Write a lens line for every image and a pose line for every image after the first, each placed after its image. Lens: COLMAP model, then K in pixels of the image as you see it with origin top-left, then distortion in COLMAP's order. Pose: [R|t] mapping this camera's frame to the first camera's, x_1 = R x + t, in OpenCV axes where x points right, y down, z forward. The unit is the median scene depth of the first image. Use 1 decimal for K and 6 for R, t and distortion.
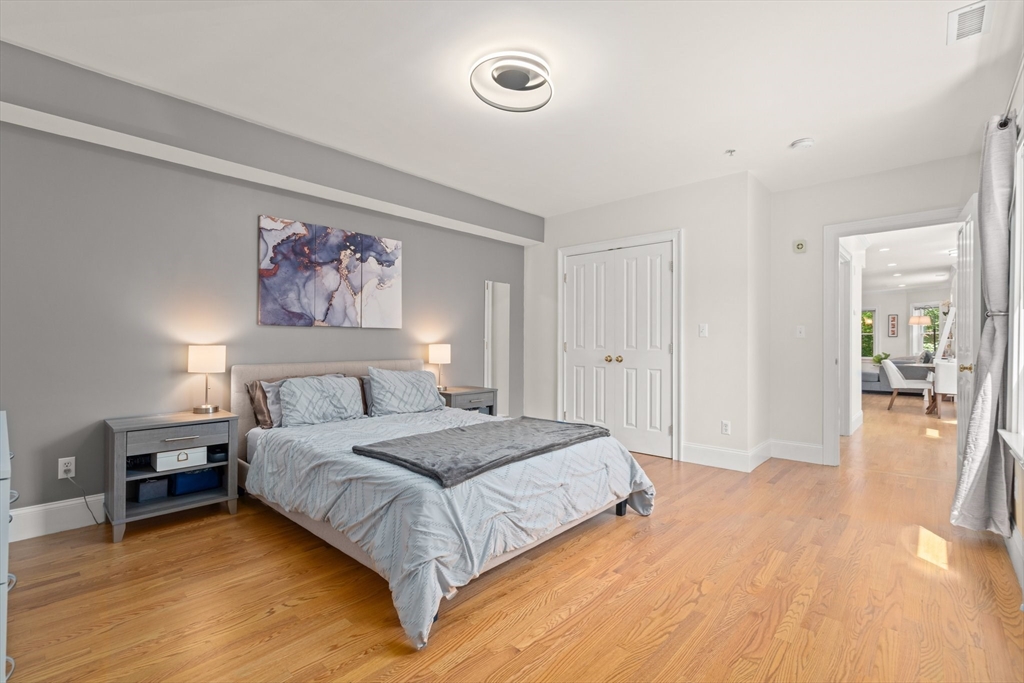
lens RADIAL K [[461.8, 0, 510.9], [0, 461.8, 341.1], [0, 0, 1]] dist [-0.001664, 0.000301]
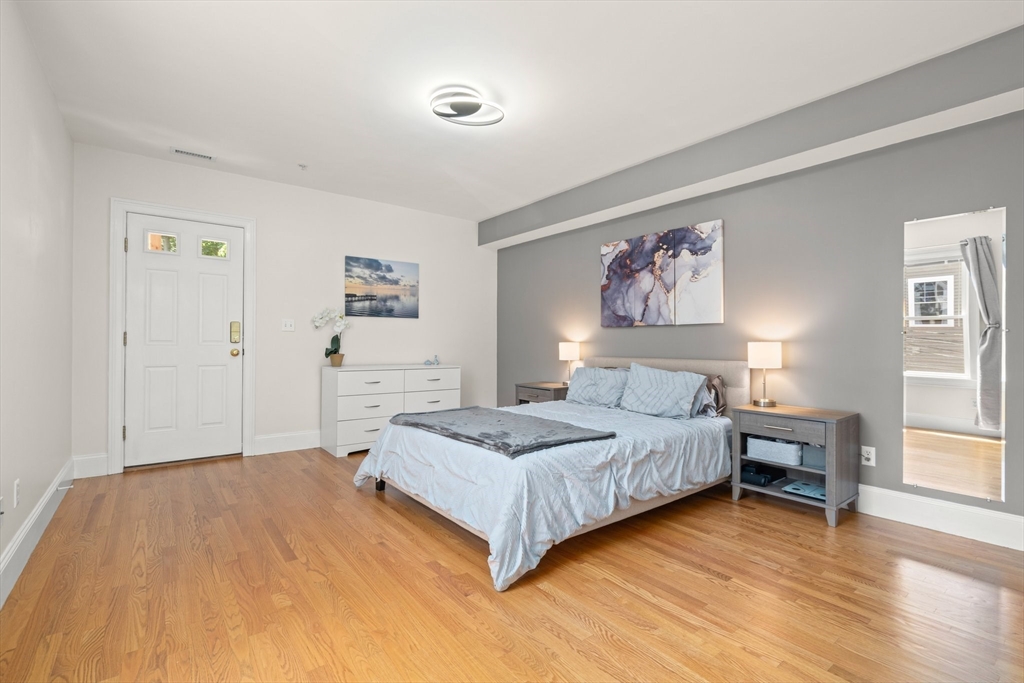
lens RADIAL K [[461.8, 0, 510.9], [0, 461.8, 341.1], [0, 0, 1]] dist [-0.001664, 0.000301]
pose [[-0.169058, -0.008490, -0.985570, 0.728361], [-0.002463, 0.999963, -0.008192, 0.014539], [0.985603, 0.001042, -0.169072, 0.858365]]
